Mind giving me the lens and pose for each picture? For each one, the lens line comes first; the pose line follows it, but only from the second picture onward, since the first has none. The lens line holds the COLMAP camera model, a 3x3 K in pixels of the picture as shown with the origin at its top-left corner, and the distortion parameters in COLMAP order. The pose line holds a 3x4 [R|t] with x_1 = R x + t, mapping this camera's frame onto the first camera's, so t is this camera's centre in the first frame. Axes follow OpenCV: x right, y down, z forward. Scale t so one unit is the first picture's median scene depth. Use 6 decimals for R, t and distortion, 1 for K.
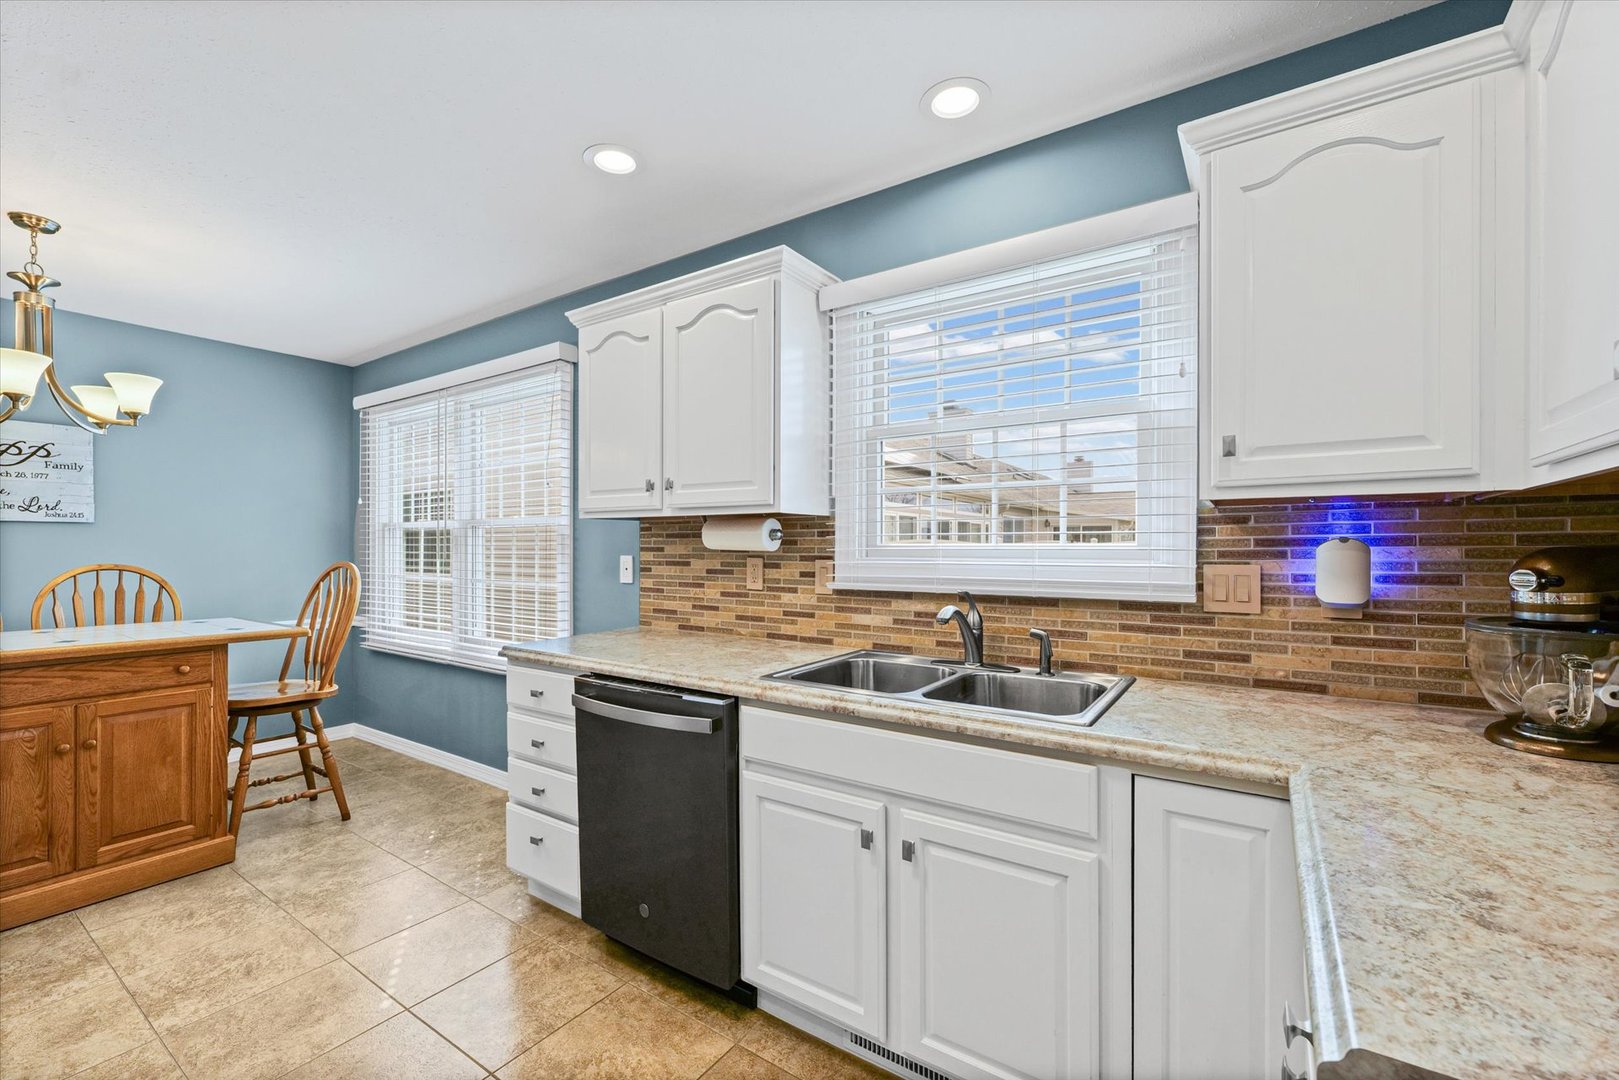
lens RADIAL K [[675.5, 0, 818.1], [0, 675.5, 545.2], [0, 0, 1]] dist [-0.000900, 0.001020]
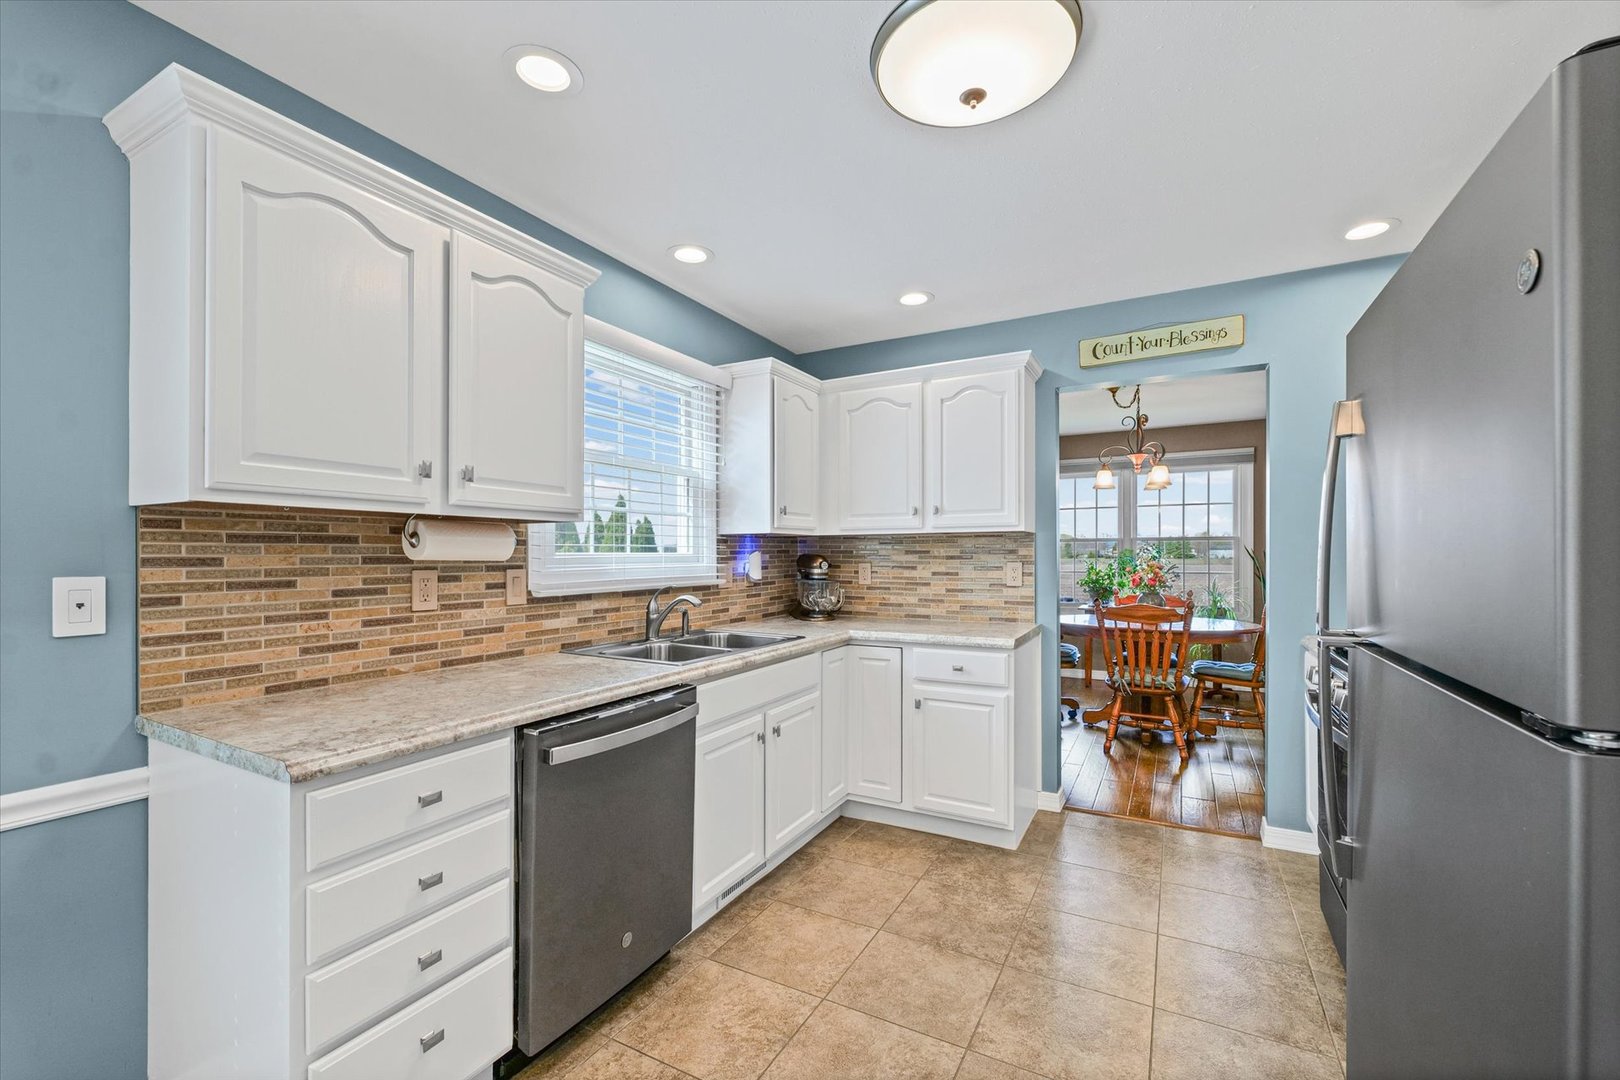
lens RADIAL K [[675.9, 0, 817.7], [0, 675.9, 547.8], [0, 0, 1]] dist [-0.000900, 0.001020]
pose [[-0.107213, 0.007247, 0.994210, -0.981634], [-0.001580, 0.999971, -0.007459, -0.002326], [-0.994235, -0.002370, -0.107198, 0.665483]]
